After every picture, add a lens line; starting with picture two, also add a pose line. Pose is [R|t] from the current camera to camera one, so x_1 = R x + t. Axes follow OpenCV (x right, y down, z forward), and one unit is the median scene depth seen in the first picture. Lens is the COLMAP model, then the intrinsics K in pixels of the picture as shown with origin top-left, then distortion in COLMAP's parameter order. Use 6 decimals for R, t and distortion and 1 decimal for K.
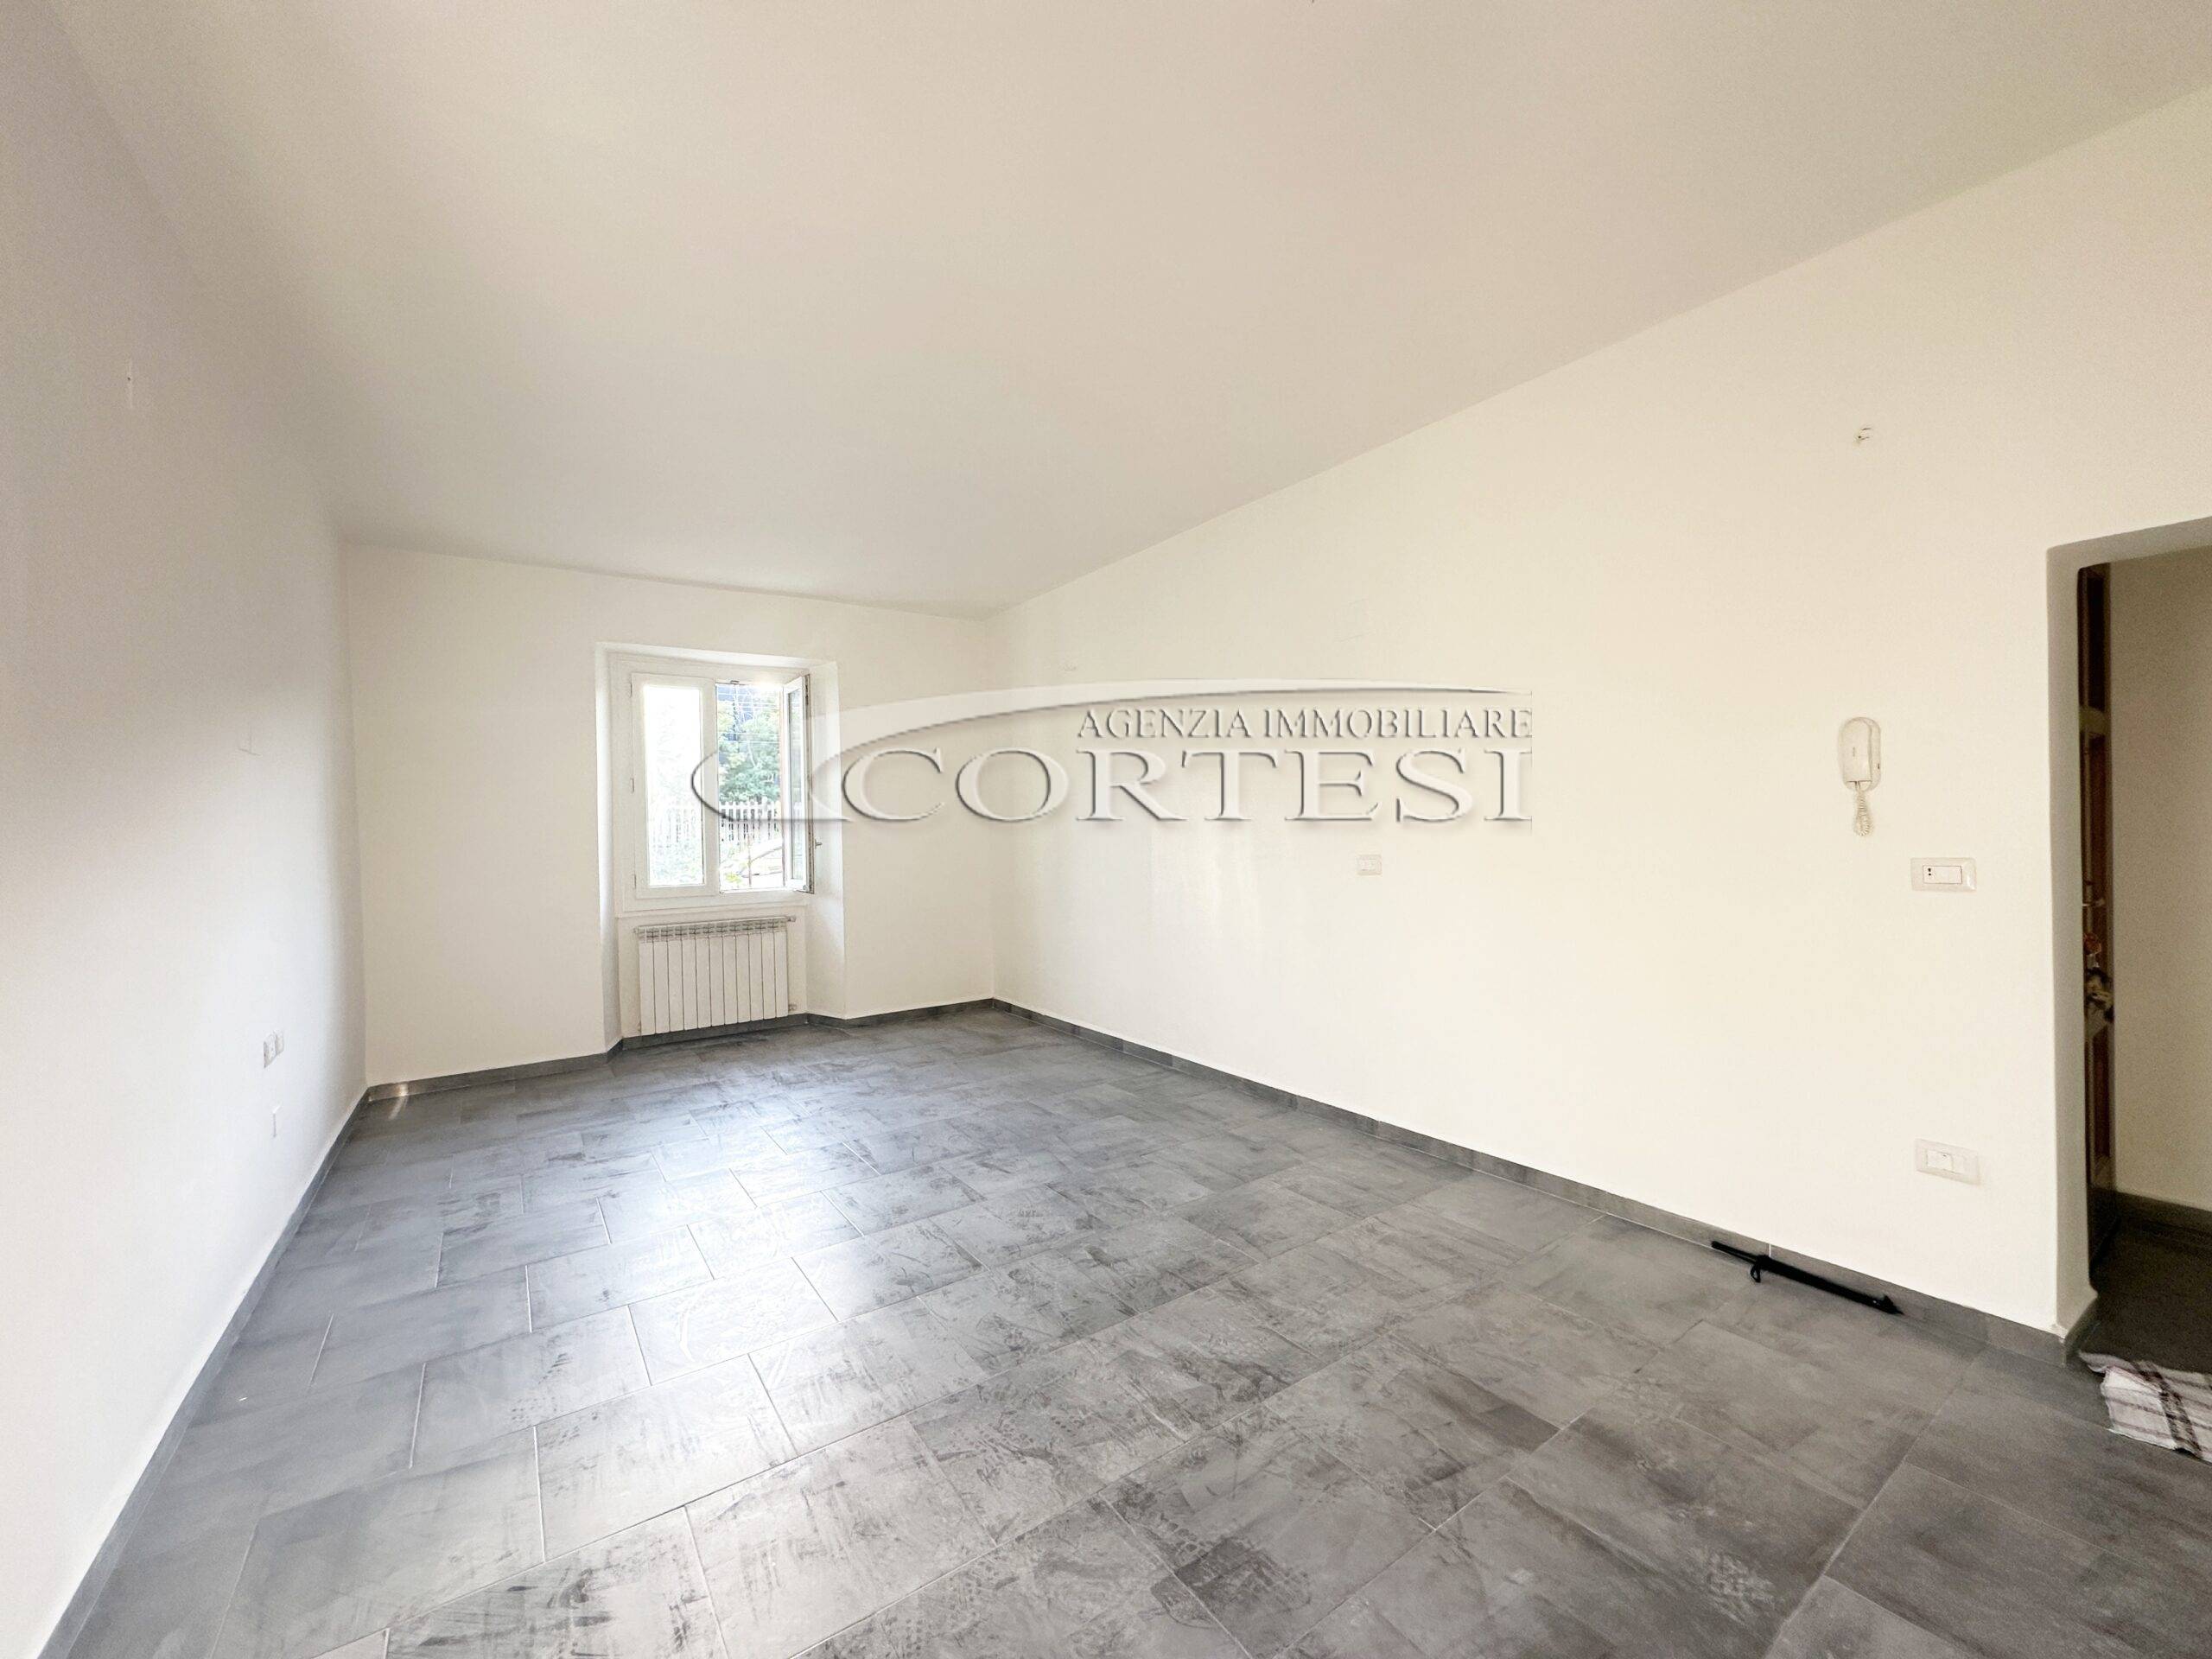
lens RADIAL K [[881.4, 0, 1112.1], [0, 881.4, 831.7], [0, 0, 1]] dist [-0.008338, 0.001592]
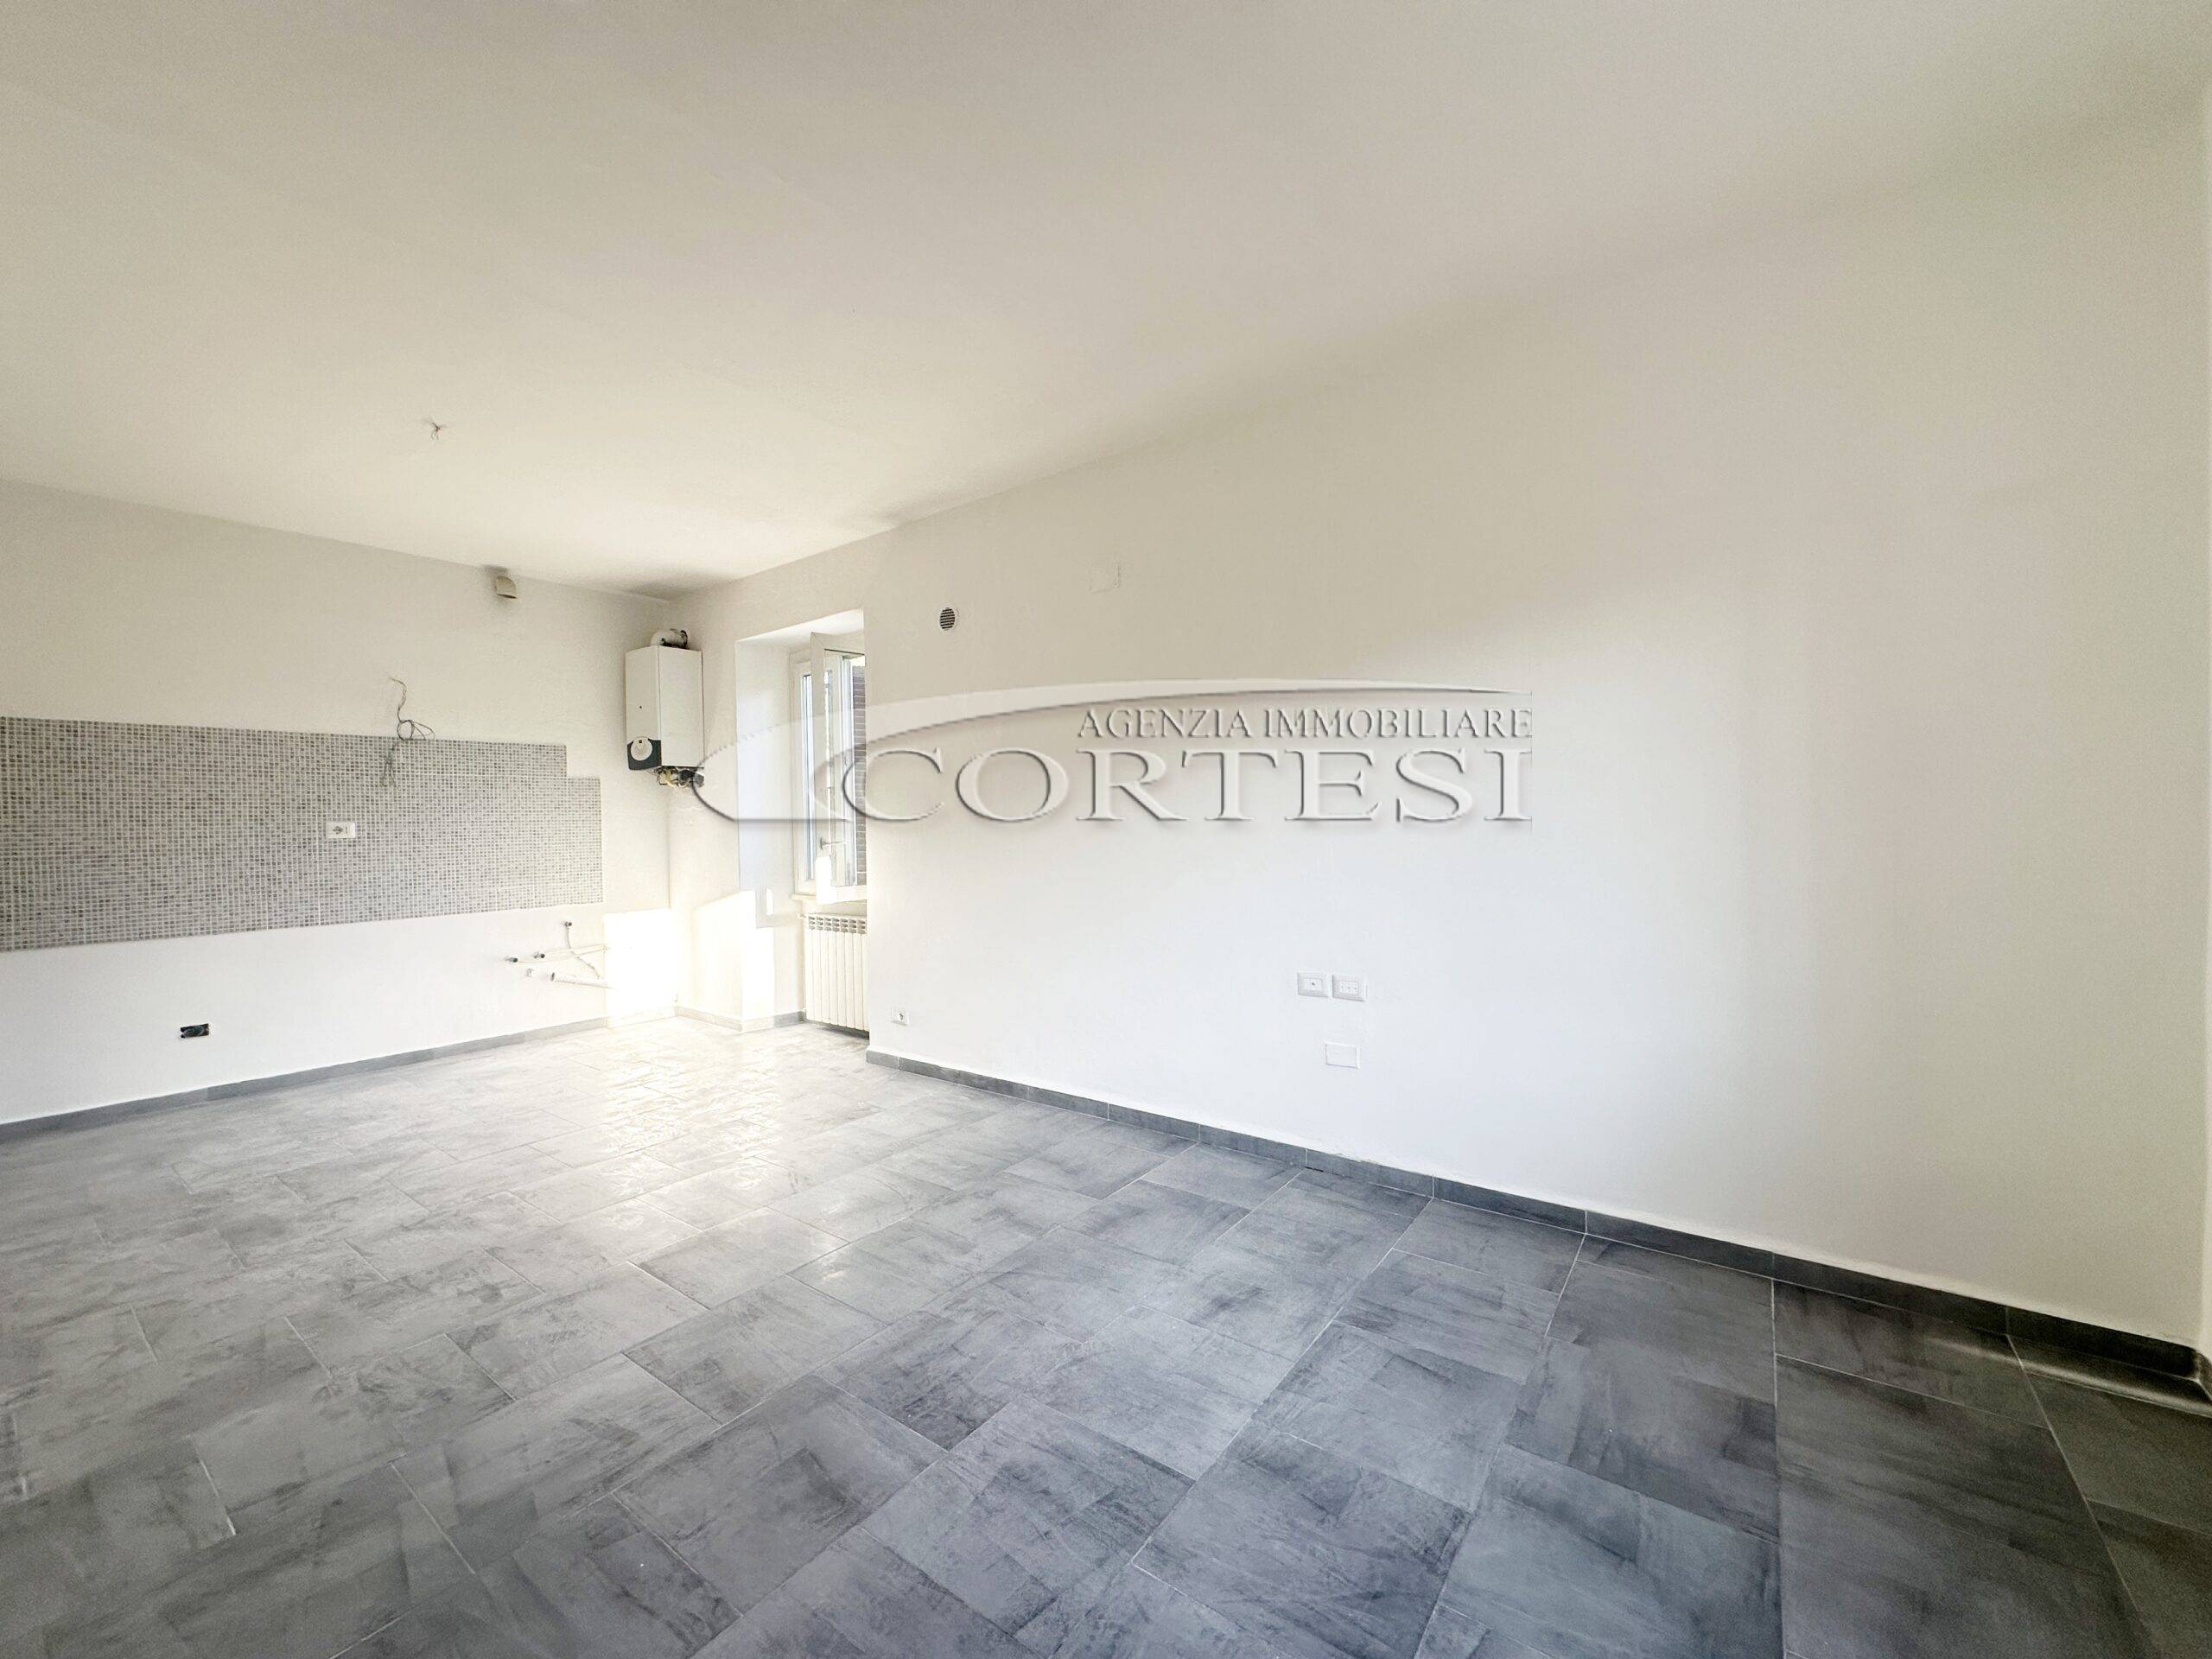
lens RADIAL K [[881.4, 0, 1109.2], [0, 881.4, 835.8], [0, 0, 1]] dist [-0.008338, 0.001592]
pose [[-0.947355, 0.041227, -0.317520, -0.336153], [0.034099, 0.999027, 0.027974, 0.009815], [0.318364, 0.015674, -0.947839, 1.969528]]
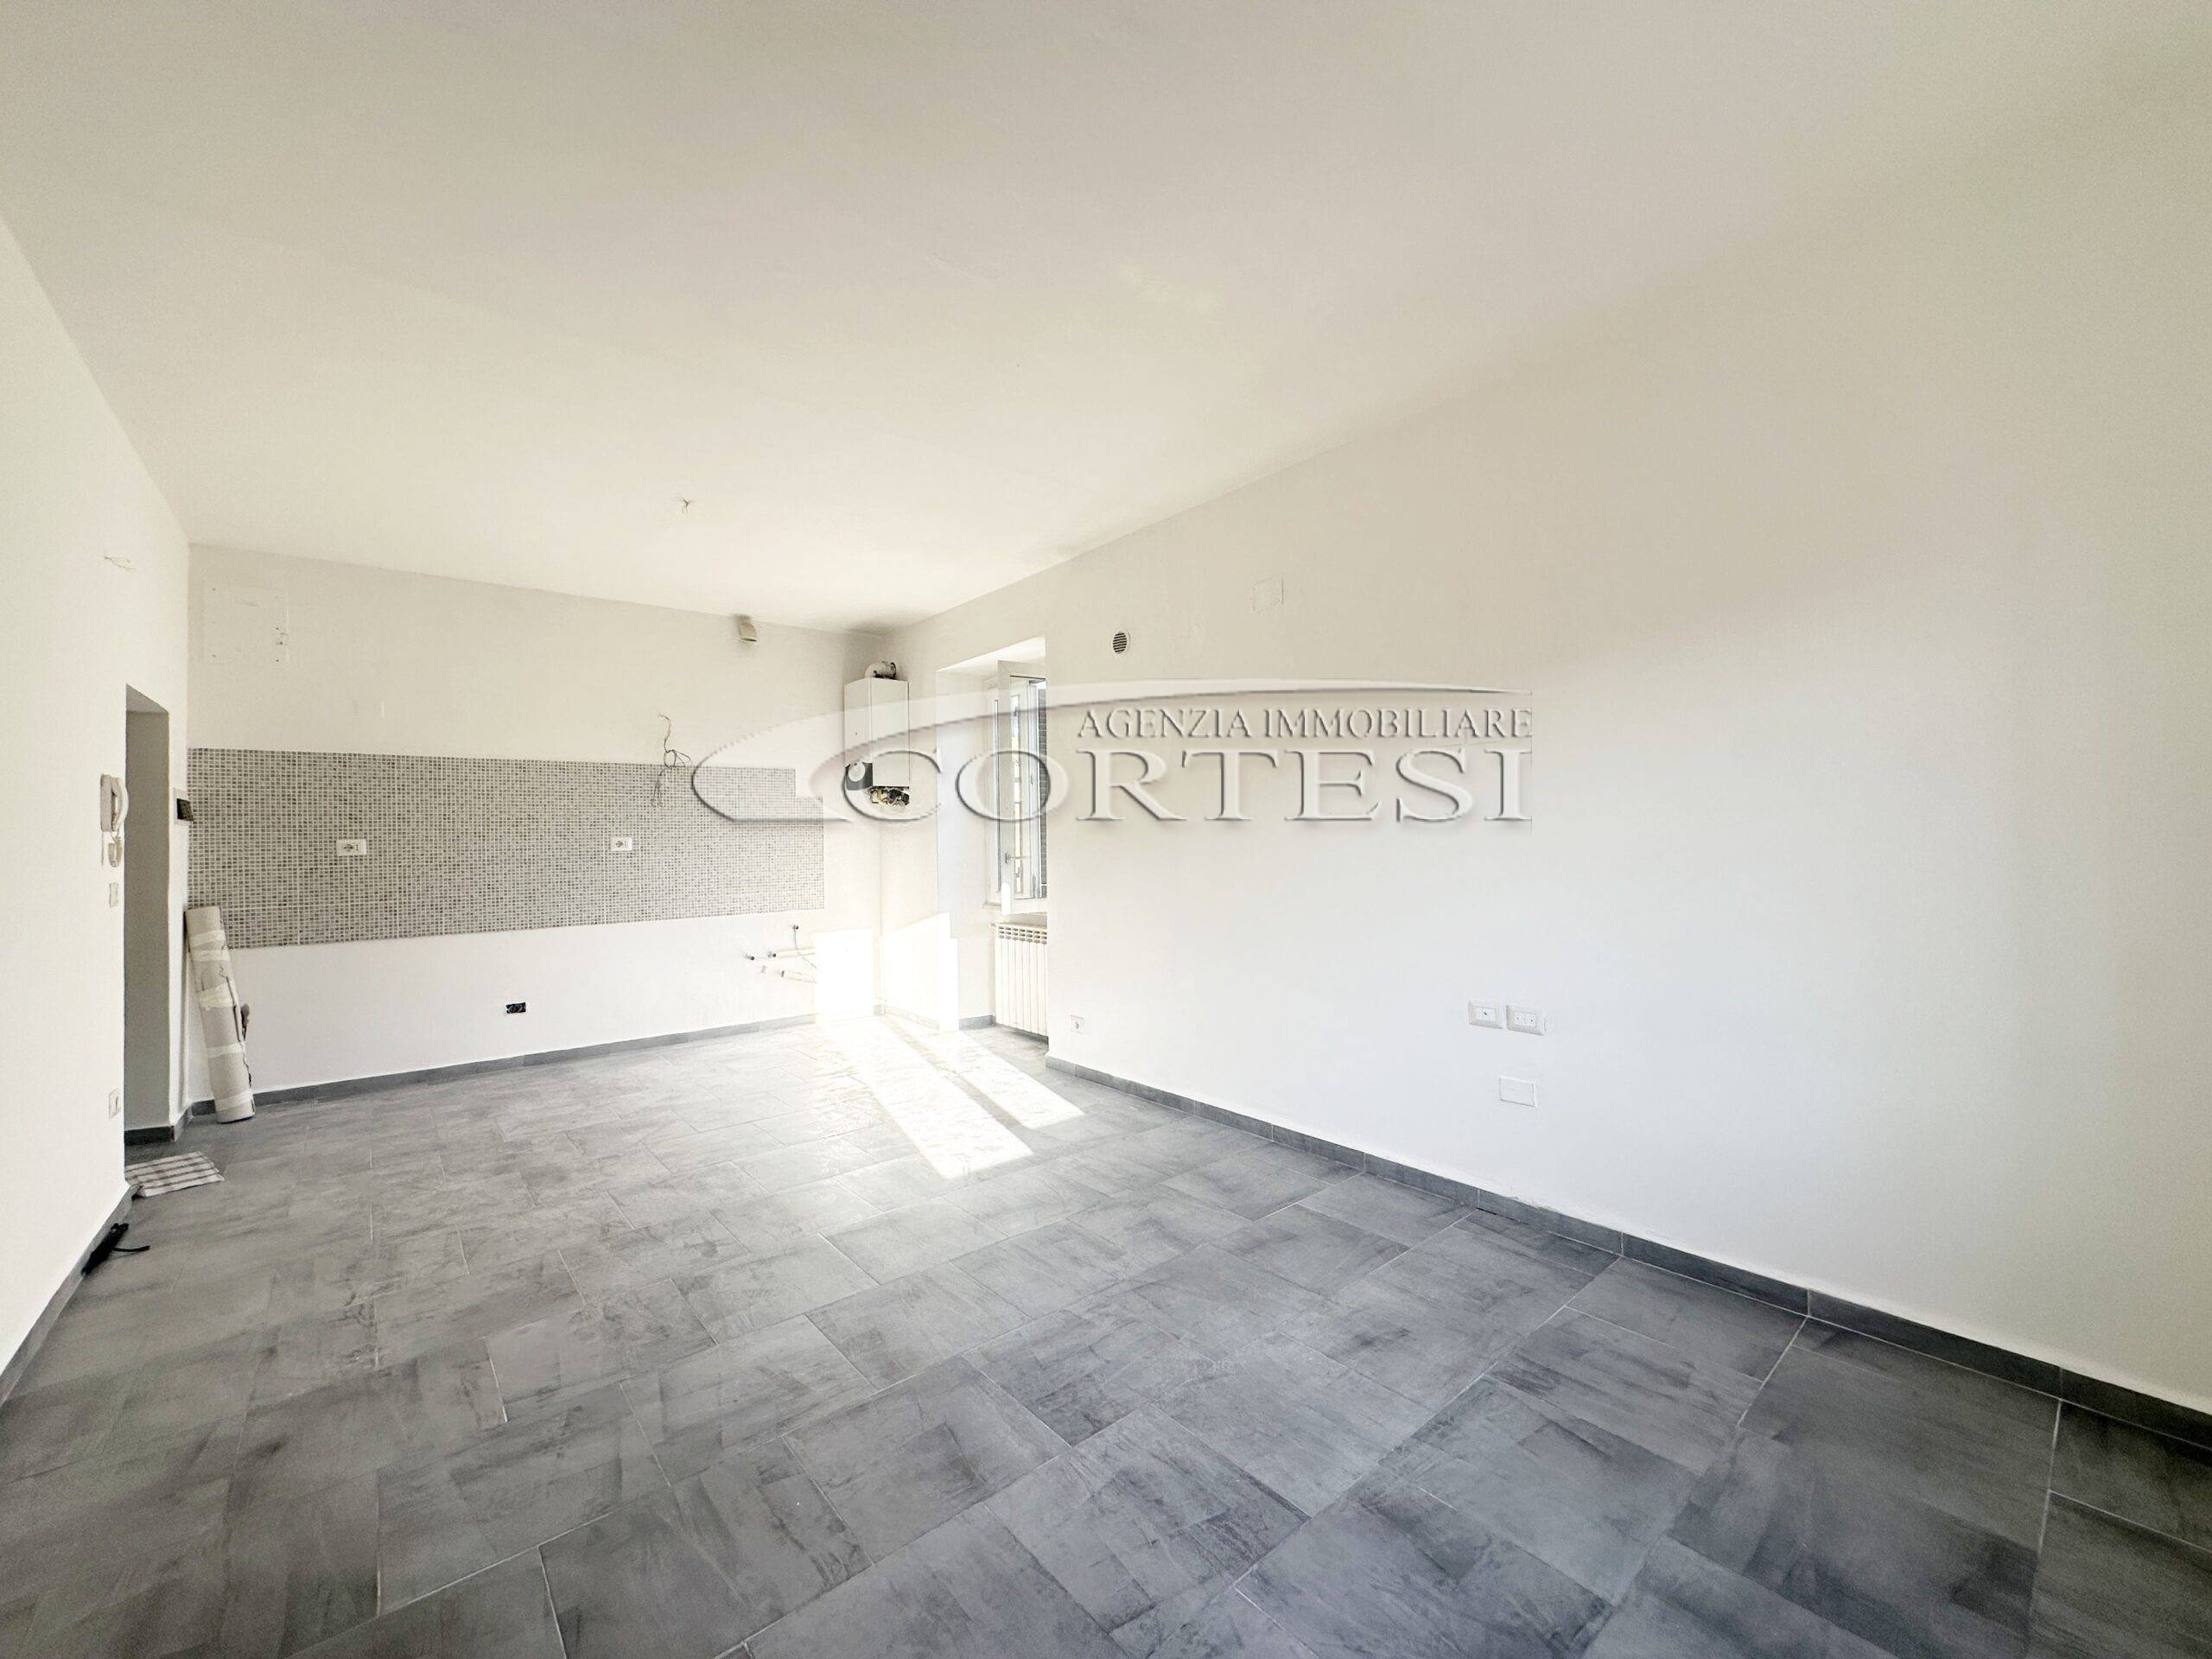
lens RADIAL K [[881.4, 0, 1107.9], [0, 881.4, 830.7], [0, 0, 1]] dist [-0.008338, 0.001592]
pose [[-0.995179, 0.034499, -0.091812, -0.391460], [0.034558, 0.999402, 0.000946, 0.002628], [0.091790, -0.002231, -0.995776, 2.002432]]
